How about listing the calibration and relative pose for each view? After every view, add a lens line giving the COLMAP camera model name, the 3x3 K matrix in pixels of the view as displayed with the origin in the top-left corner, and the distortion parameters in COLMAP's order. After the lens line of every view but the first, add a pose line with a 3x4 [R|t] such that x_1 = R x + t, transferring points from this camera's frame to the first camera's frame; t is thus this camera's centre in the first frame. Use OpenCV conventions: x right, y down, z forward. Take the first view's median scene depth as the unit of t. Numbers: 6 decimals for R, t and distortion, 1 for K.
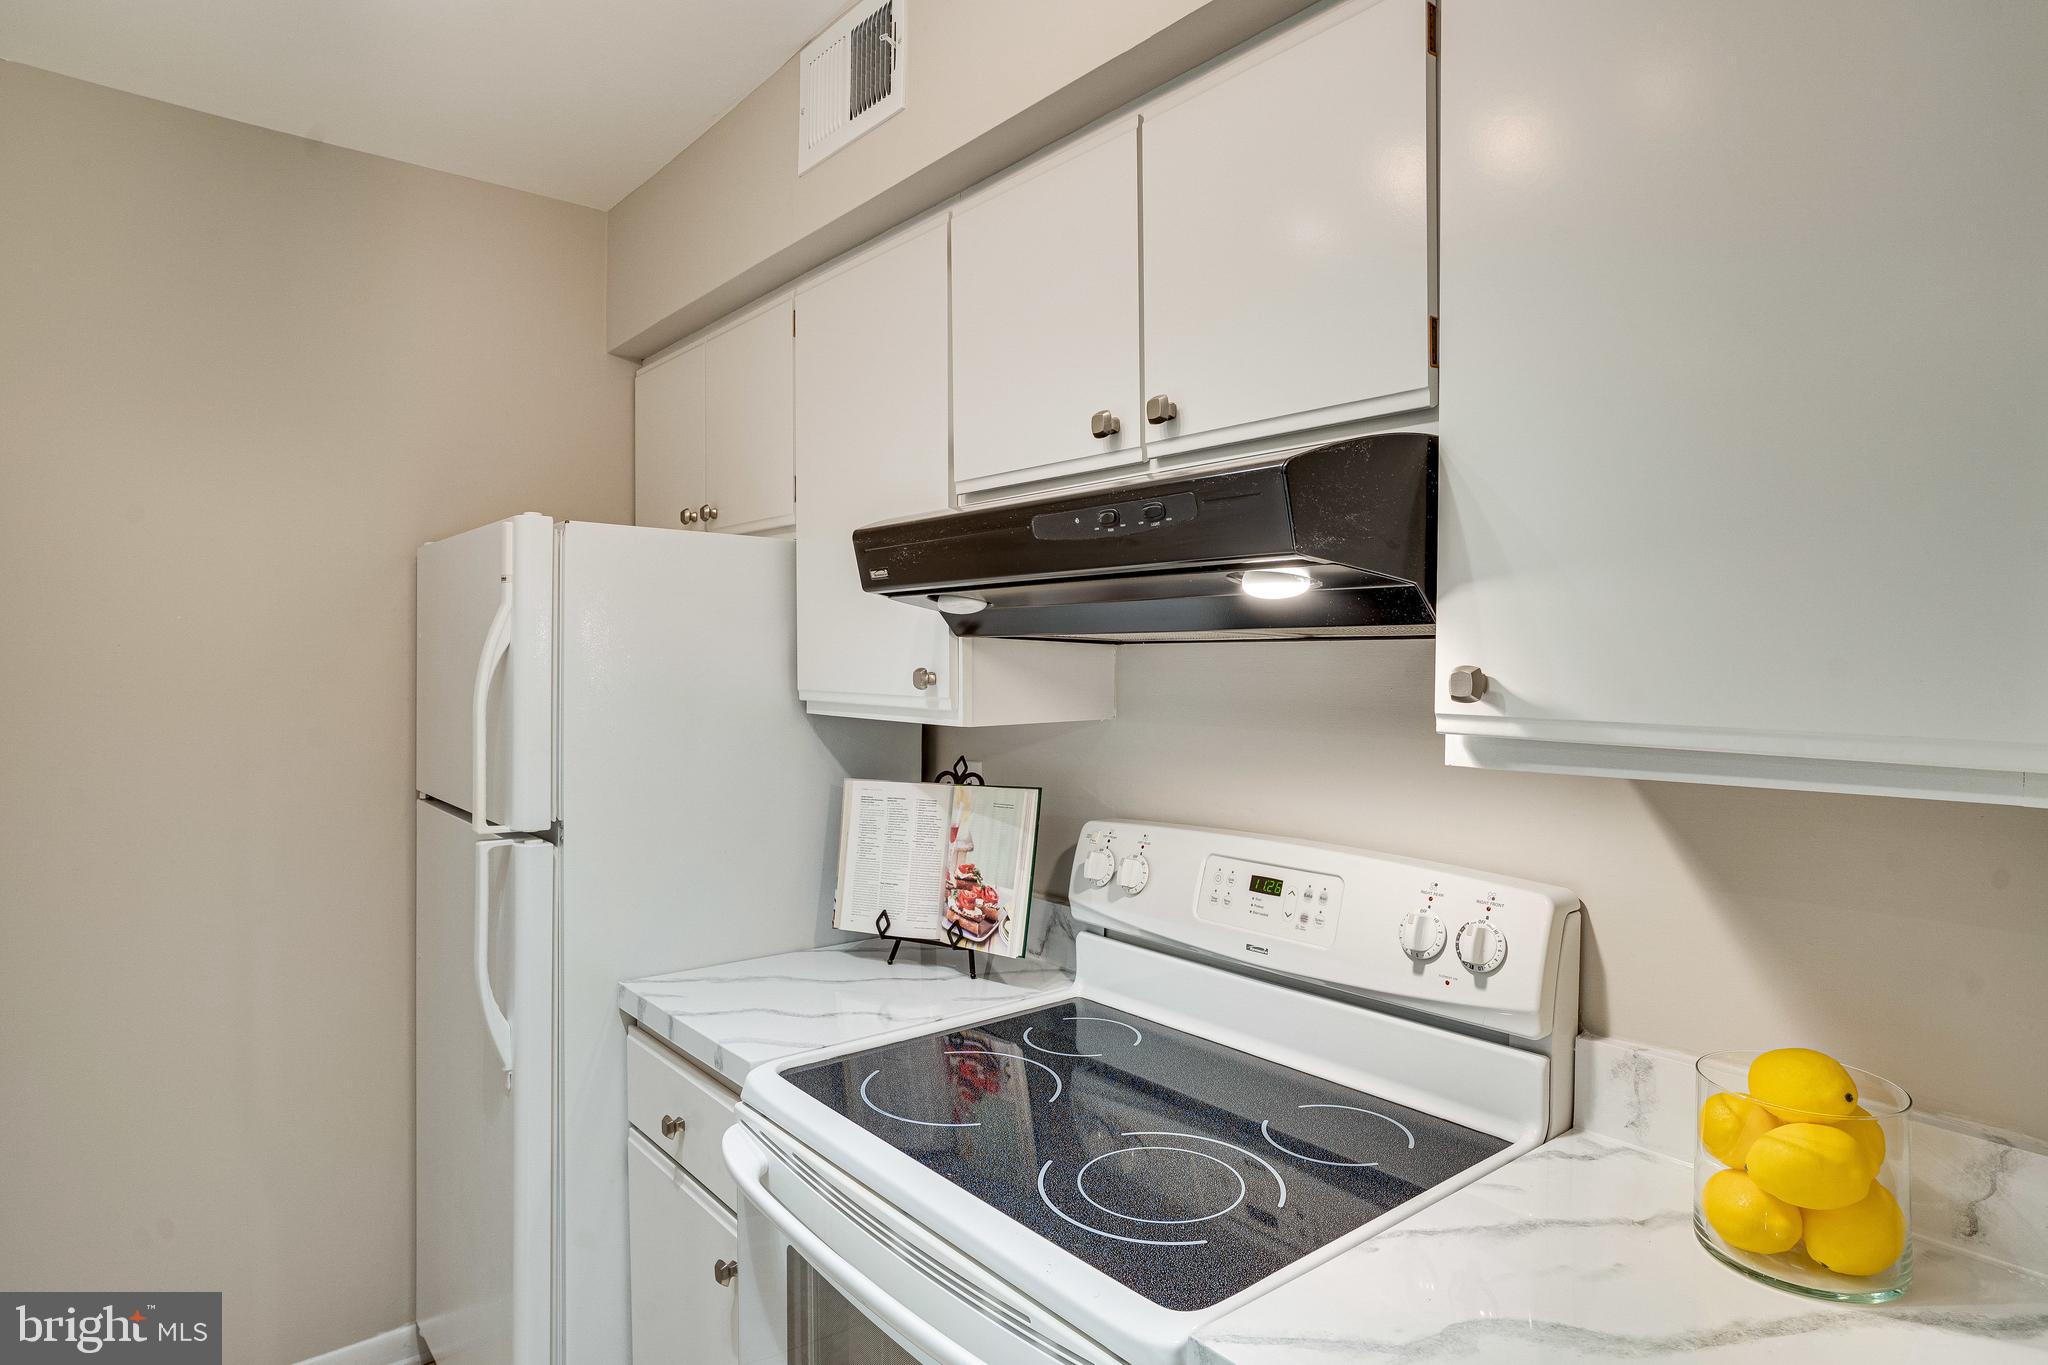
lens RADIAL K [[1158.3, 0, 1024.0], [0, 1158.3, 682.5], [0, 0, 1]] dist [-0.069885, 0.058192]
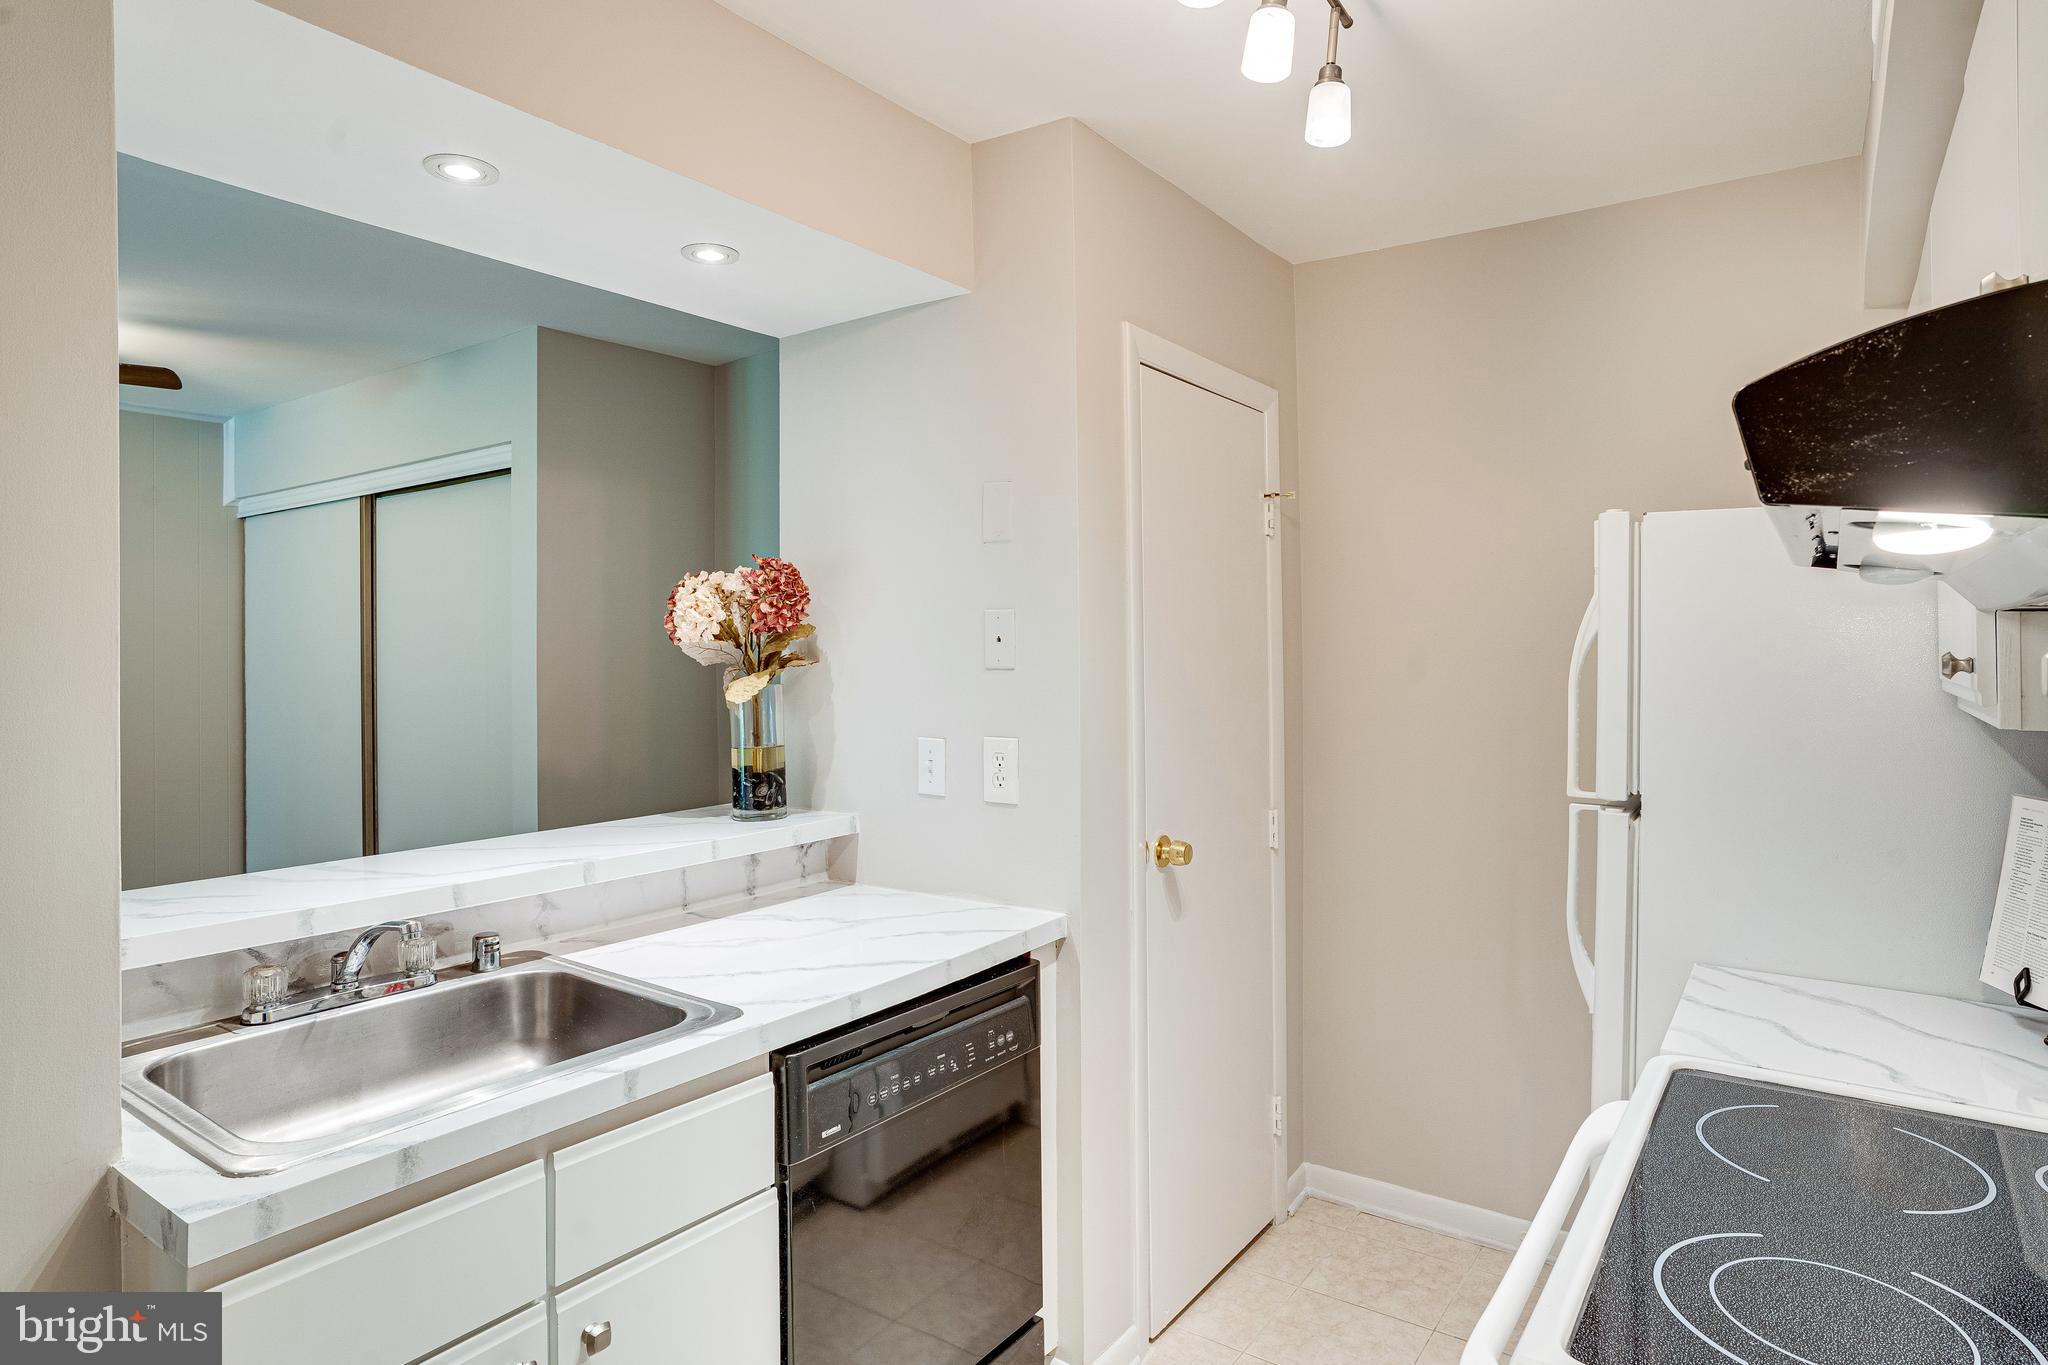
lens RADIAL K [[1147.9, 0, 1018.1], [0, 1147.9, 645.9], [0, 0, 1]] dist [-0.061375, 0.045725]
pose [[0.259353, -0.002399, -0.965780, 0.467284], [-0.016259, 0.999844, -0.006850, -0.000683], [0.965646, 0.017479, 0.259274, 0.171100]]
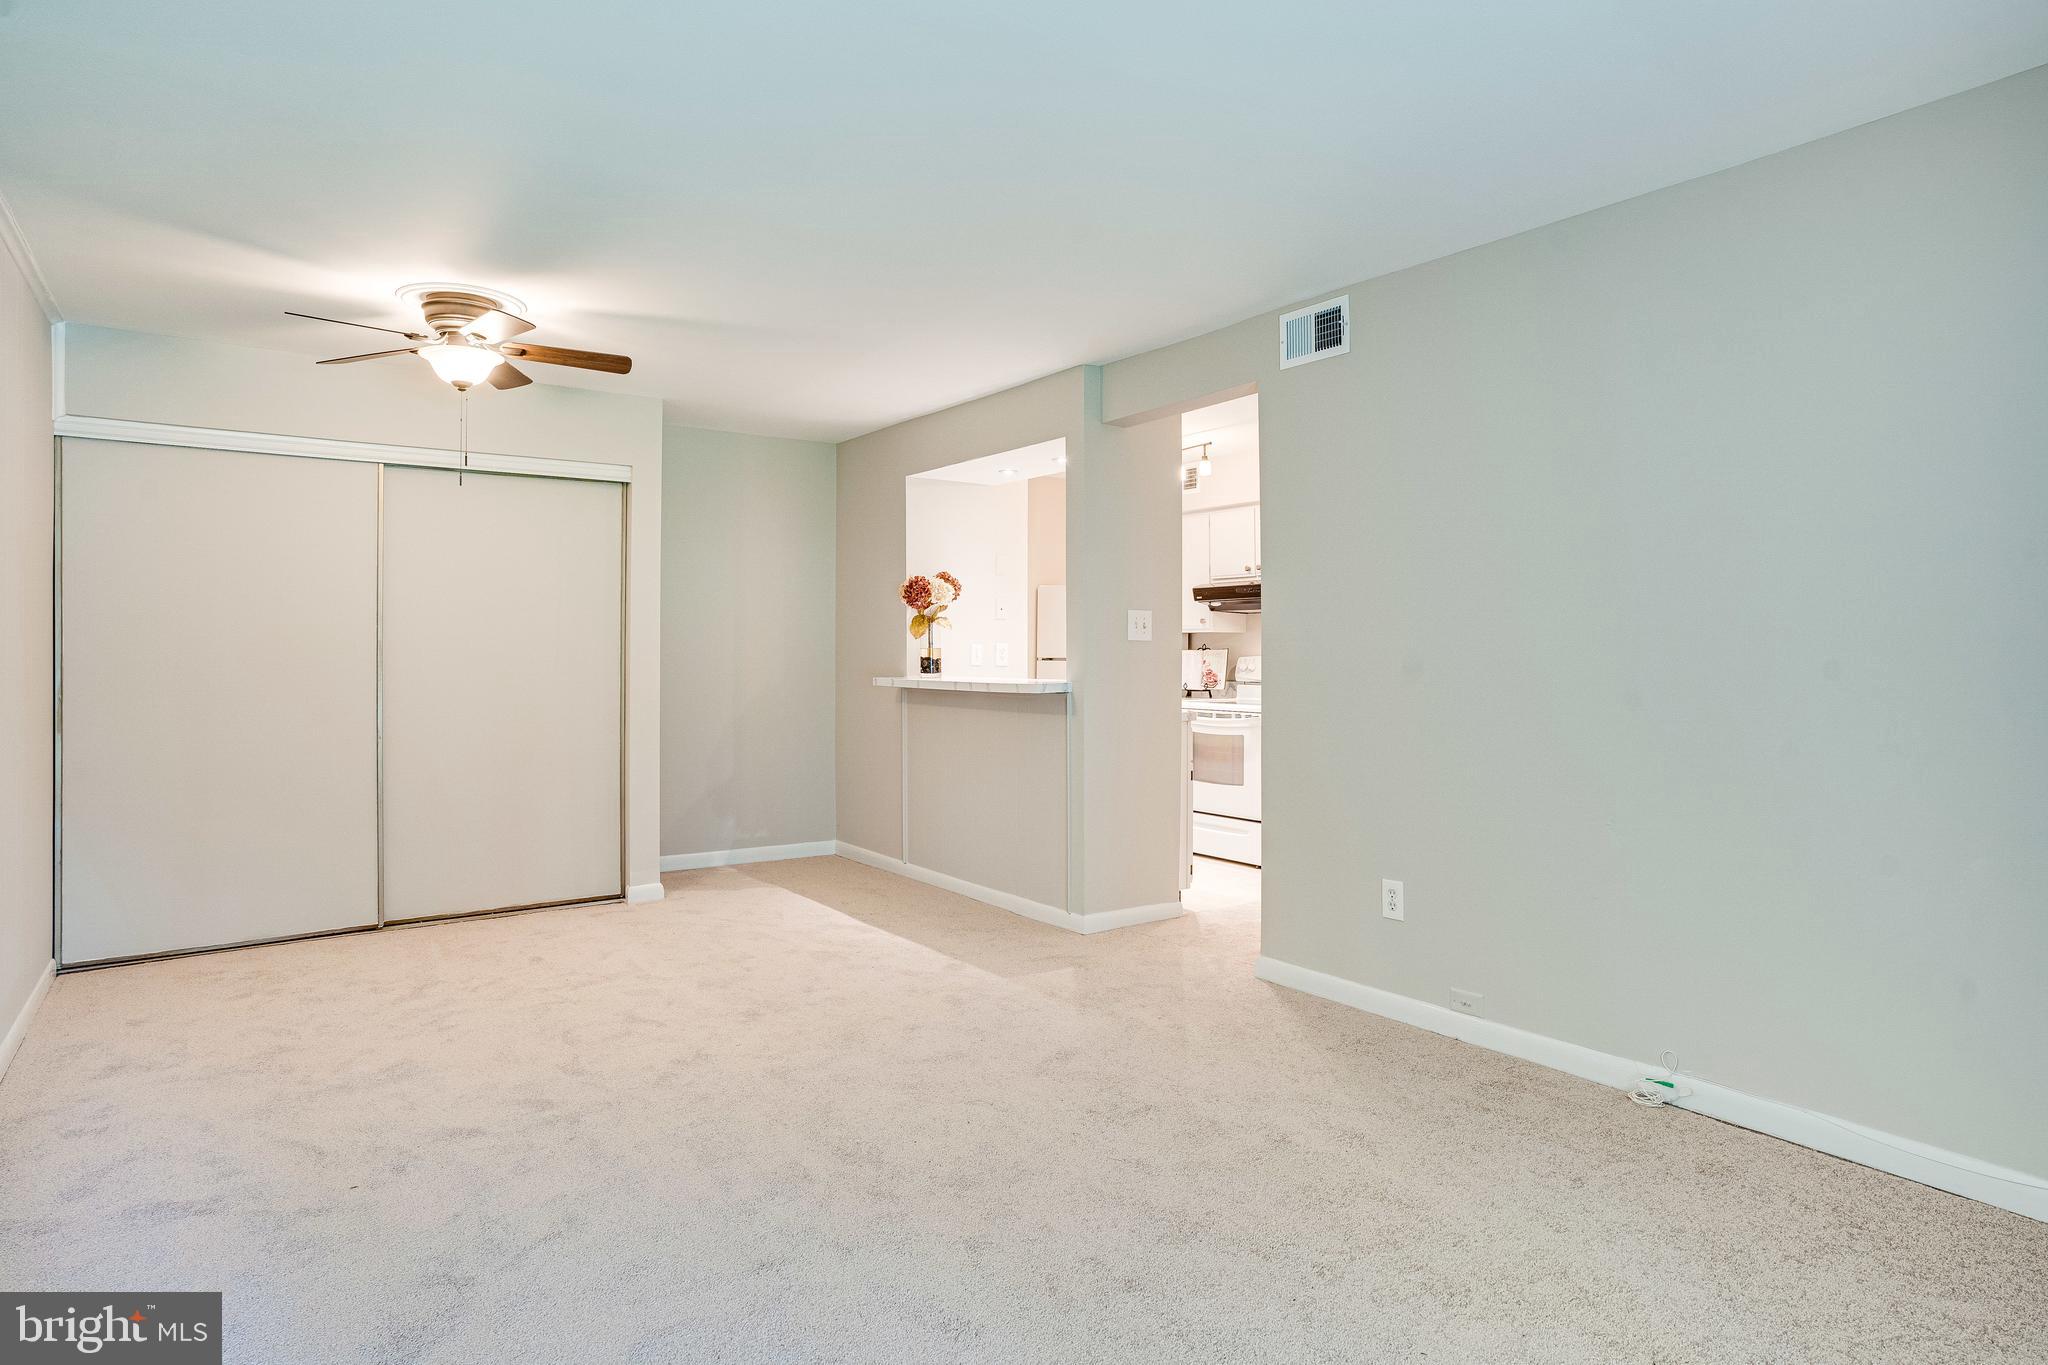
lens RADIAL K [[1147.9, 0, 1018.1], [0, 1147.9, 645.9], [0, 0, 1]] dist [-0.061375, 0.045725]
pose [[0.997743, 0.001682, -0.067124, -0.462677], [-0.003578, 0.999598, -0.028136, 0.201330], [0.067049, 0.028313, 0.997348, -3.146024]]
